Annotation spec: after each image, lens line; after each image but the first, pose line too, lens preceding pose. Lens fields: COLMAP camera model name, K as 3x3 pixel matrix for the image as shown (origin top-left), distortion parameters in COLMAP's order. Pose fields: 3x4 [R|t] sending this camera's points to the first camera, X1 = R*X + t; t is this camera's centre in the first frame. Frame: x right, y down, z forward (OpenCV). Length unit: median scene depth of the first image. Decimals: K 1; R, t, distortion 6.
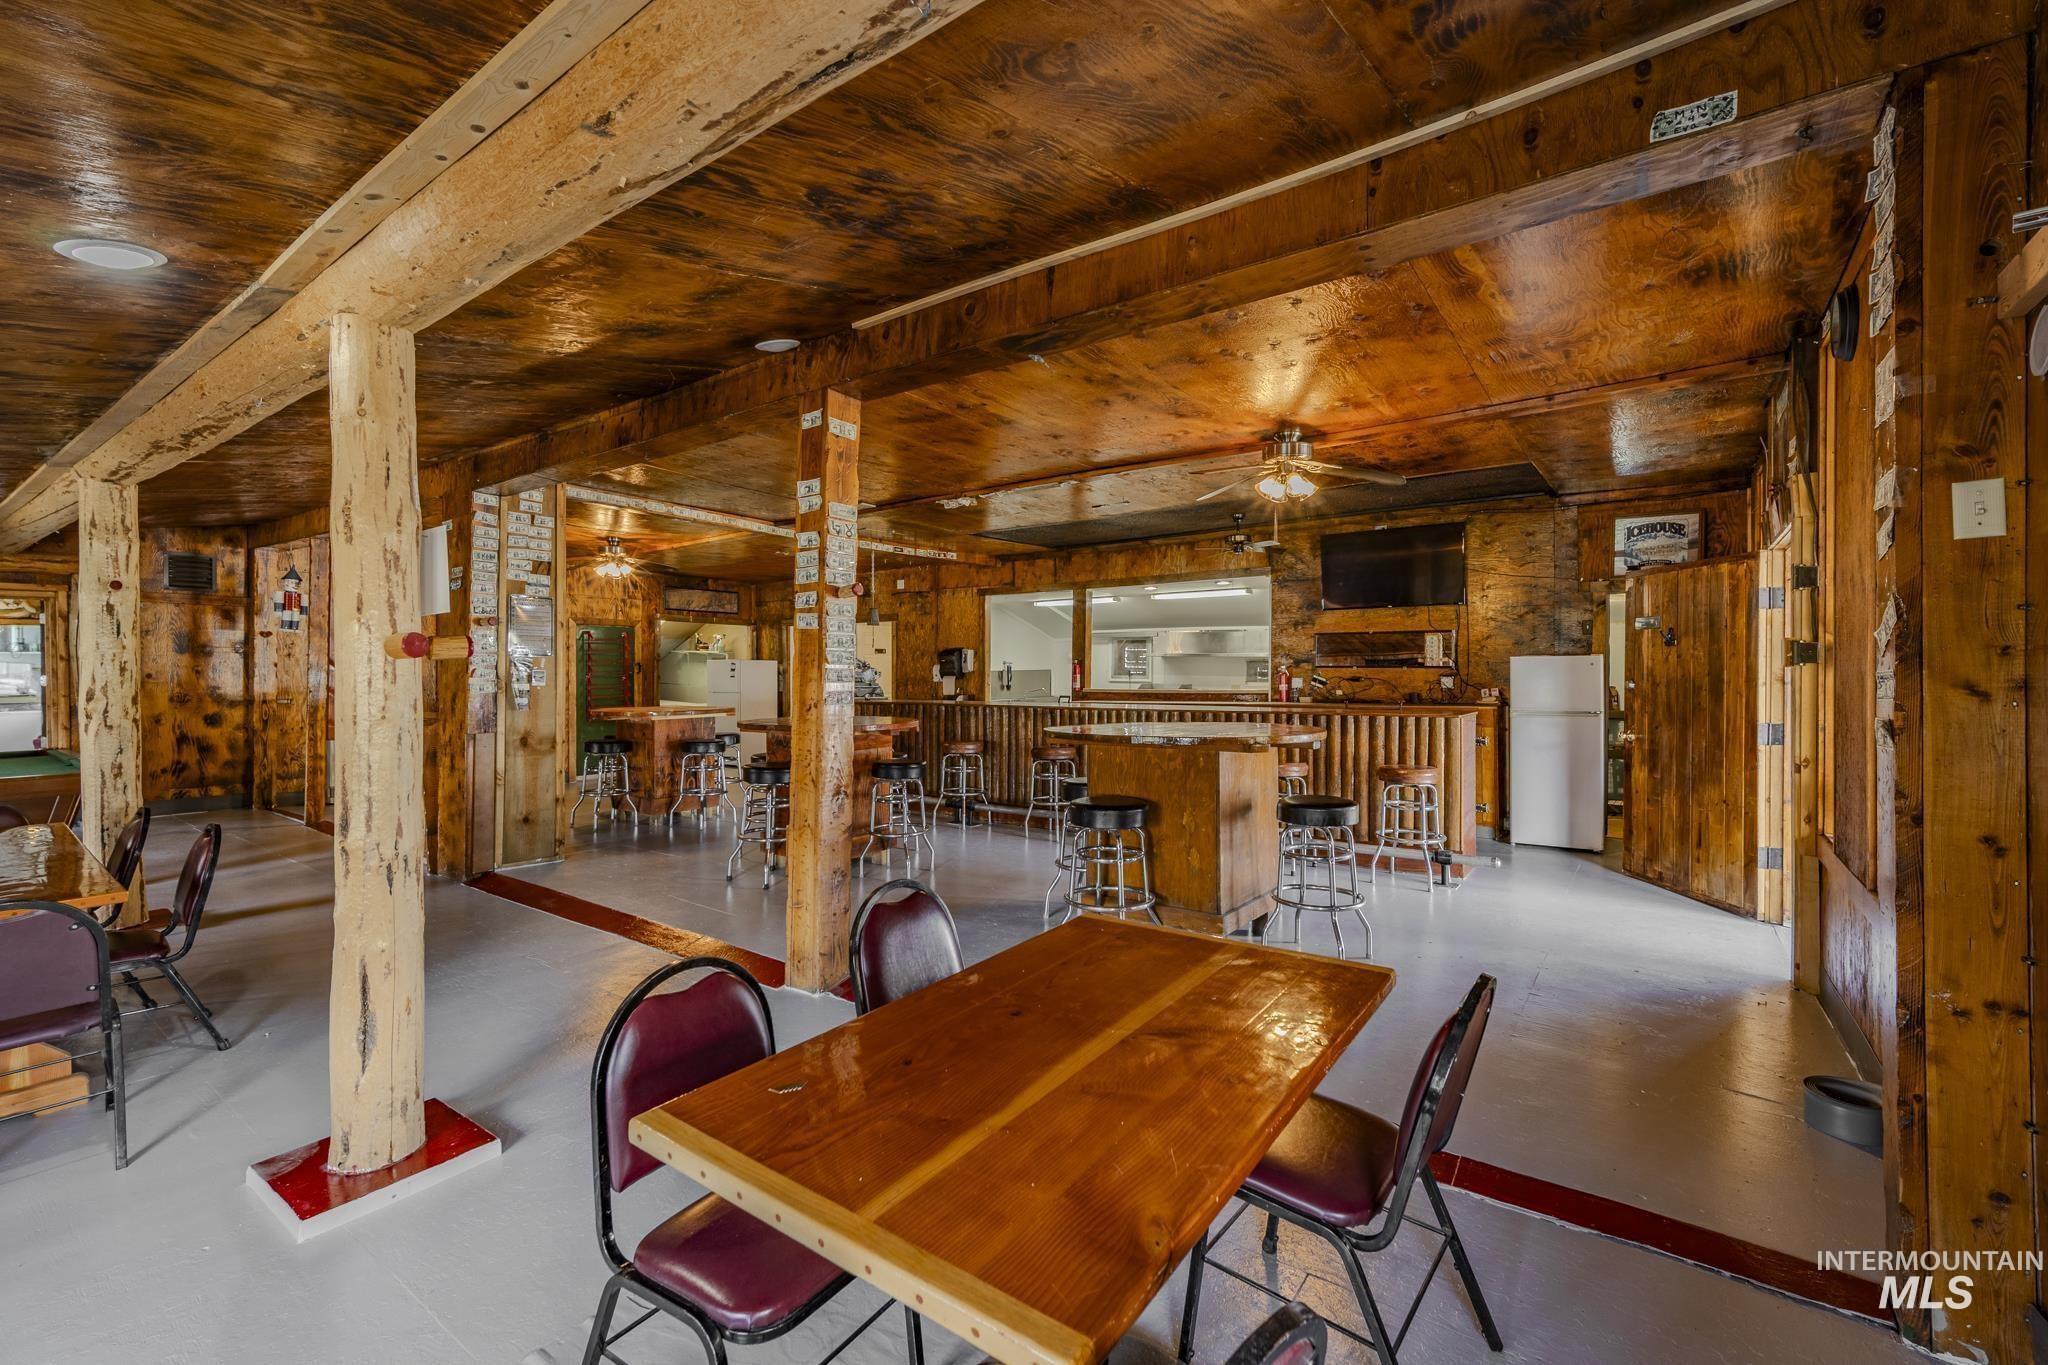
lens RADIAL K [[875.0, 0, 1023.0], [0, 875.0, 675.6], [0, 0, 1]] dist [-0.003790, 0.006829]
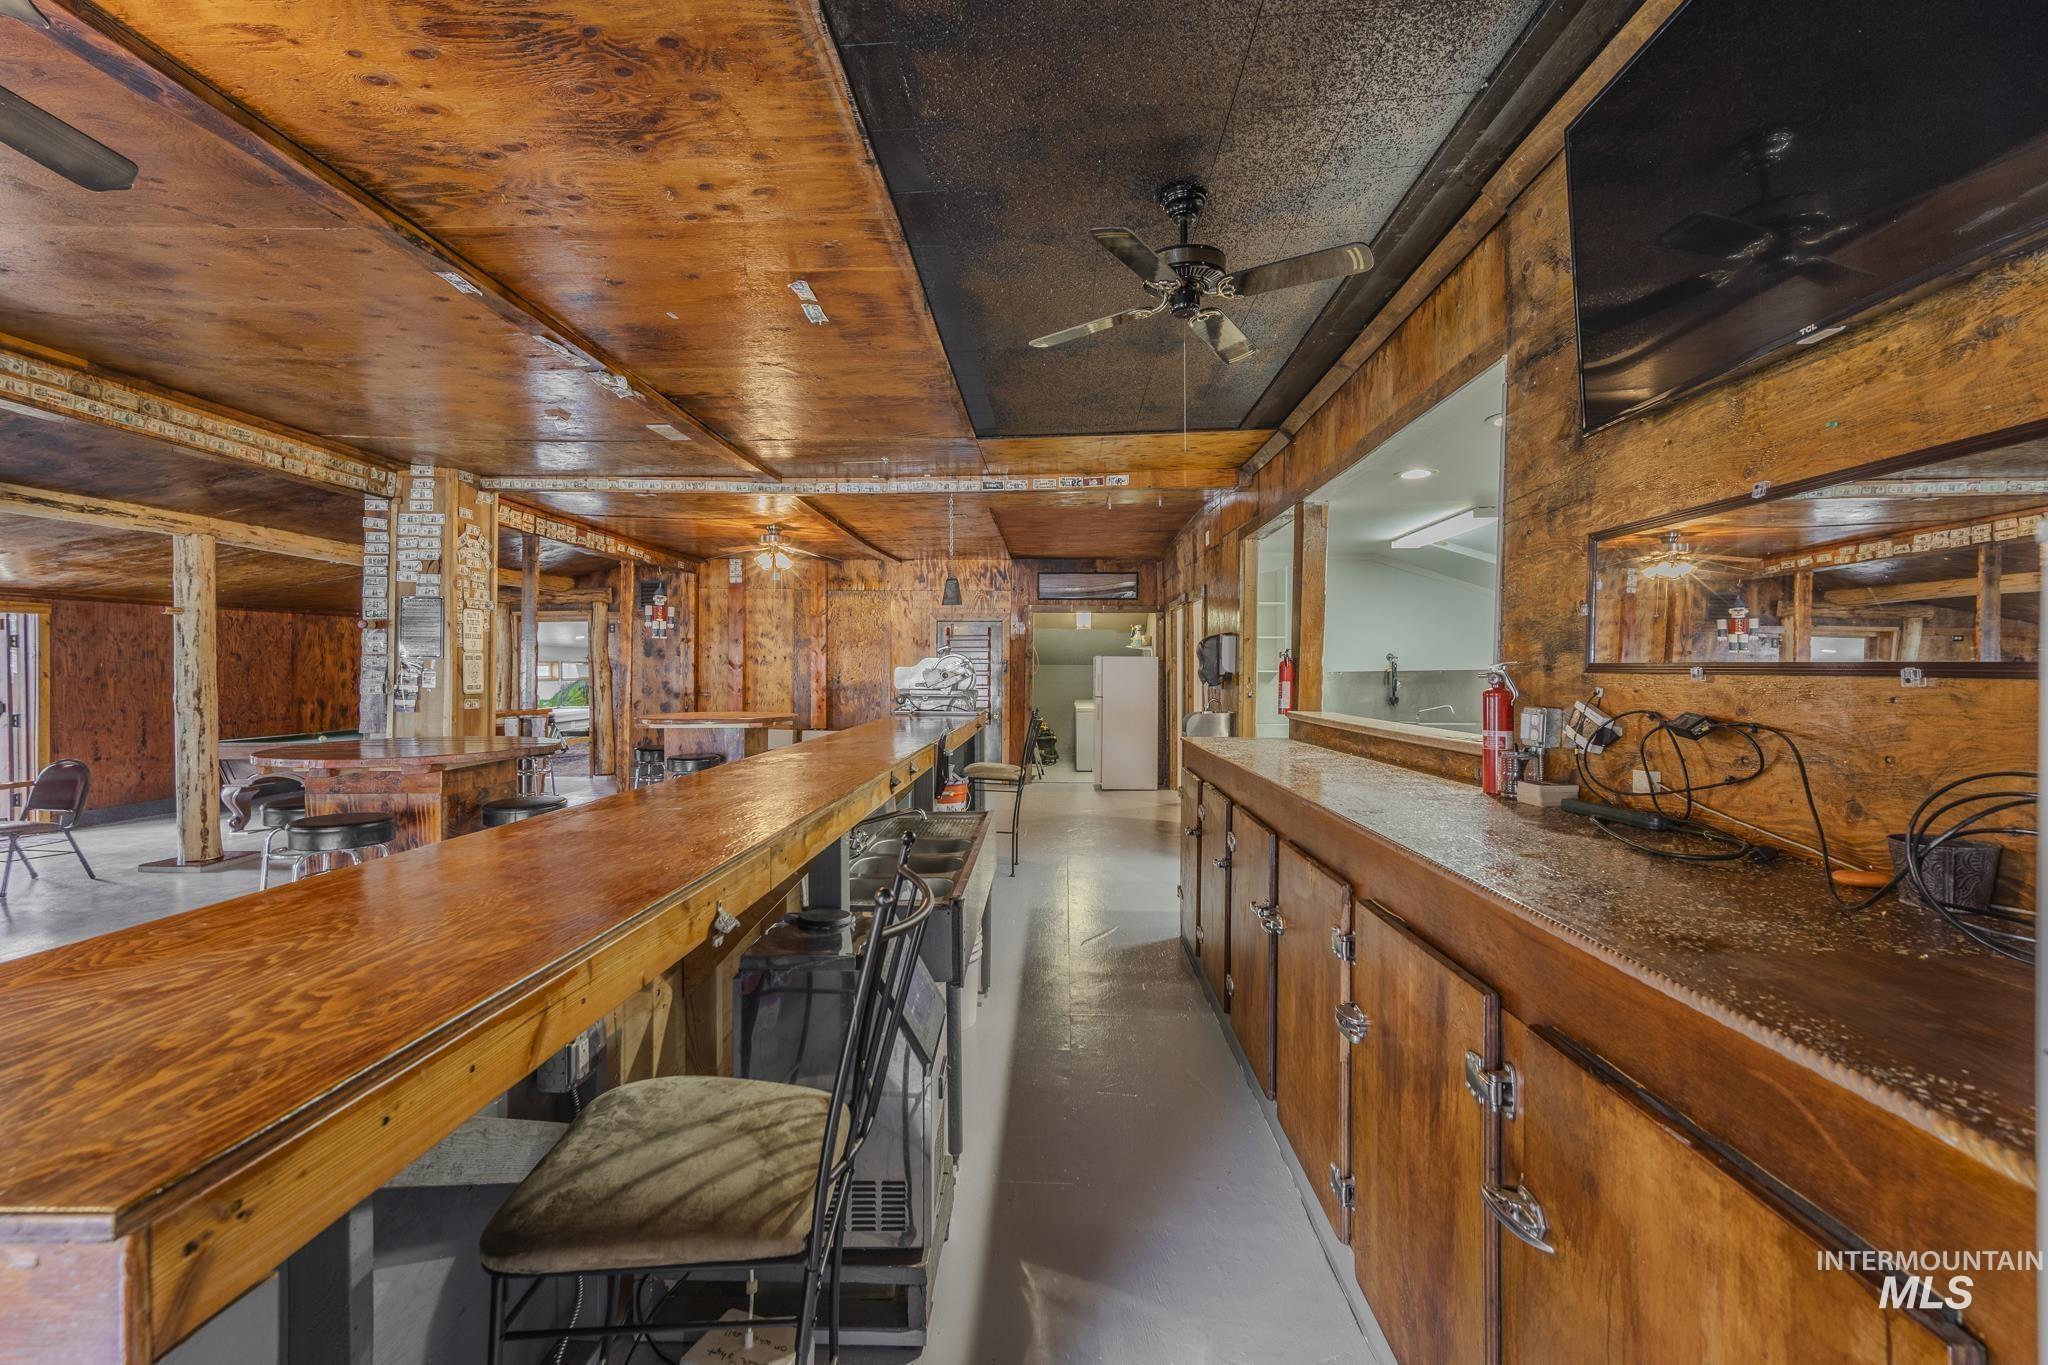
lens RADIAL K [[875.0, 0, 1022.6], [0, 875.0, 675.9], [0, 0, 1]] dist [-0.003790, 0.006829]
pose [[0.555483, 0.009376, -0.831475, 0.644681], [-0.004155, 0.999955, 0.008500, -0.013059], [0.831517, -0.001267, 0.555498, 1.033318]]
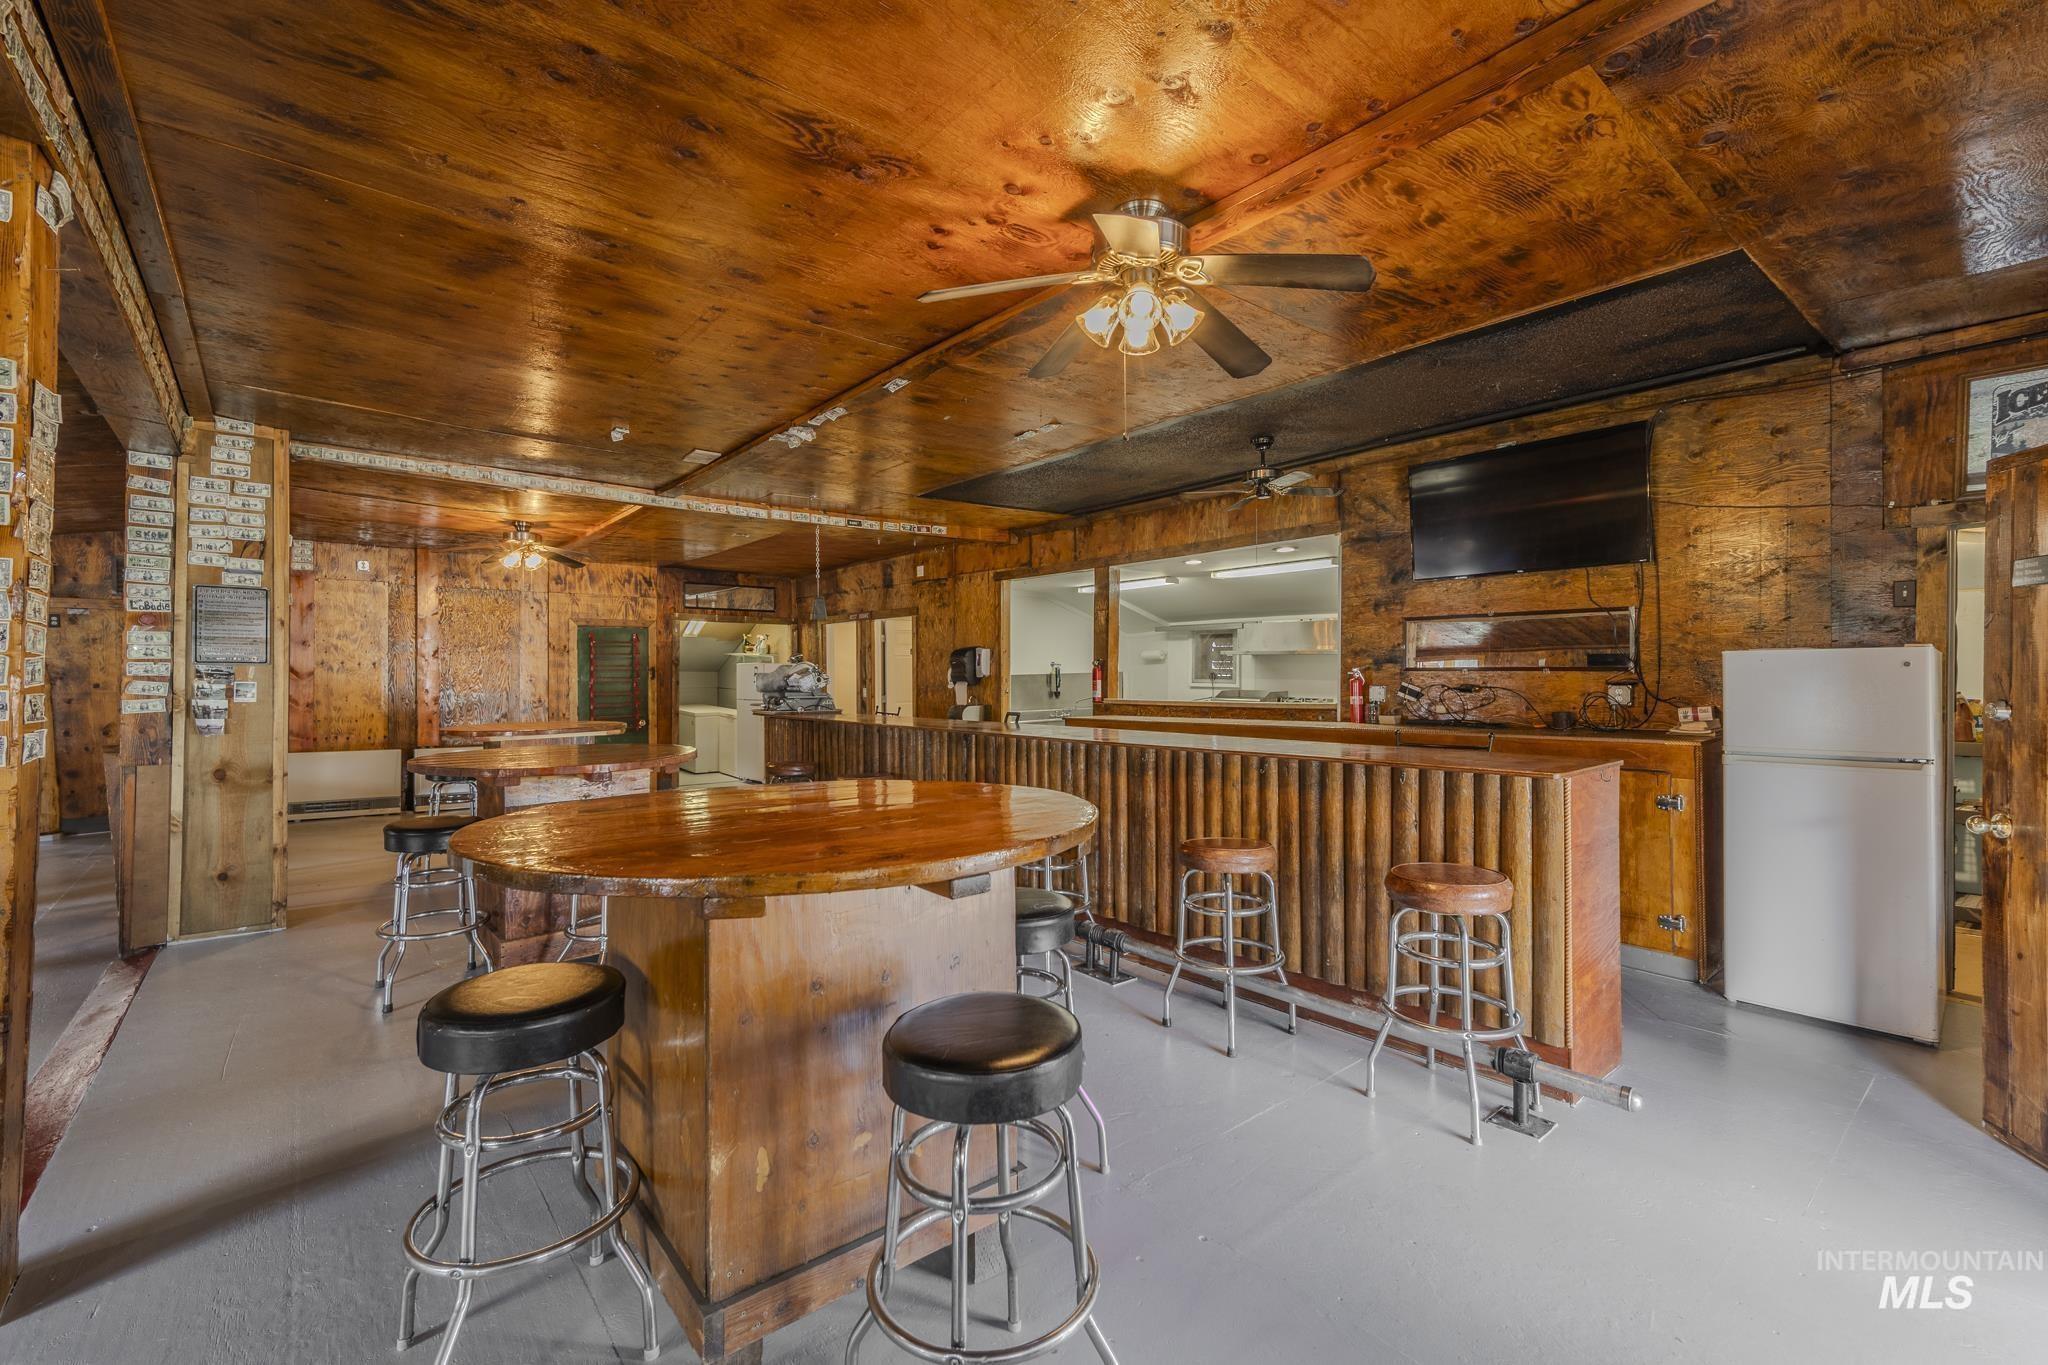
lens RADIAL K [[875.0, 0, 1022.7], [0, 875.0, 677.5], [0, 0, 1]] dist [-0.003790, 0.006829]
pose [[0.970554, -0.003356, -0.240861, 0.305483], [0.004130, 0.999988, 0.002709, -0.009775], [0.240849, -0.003624, 0.970556, 0.425297]]
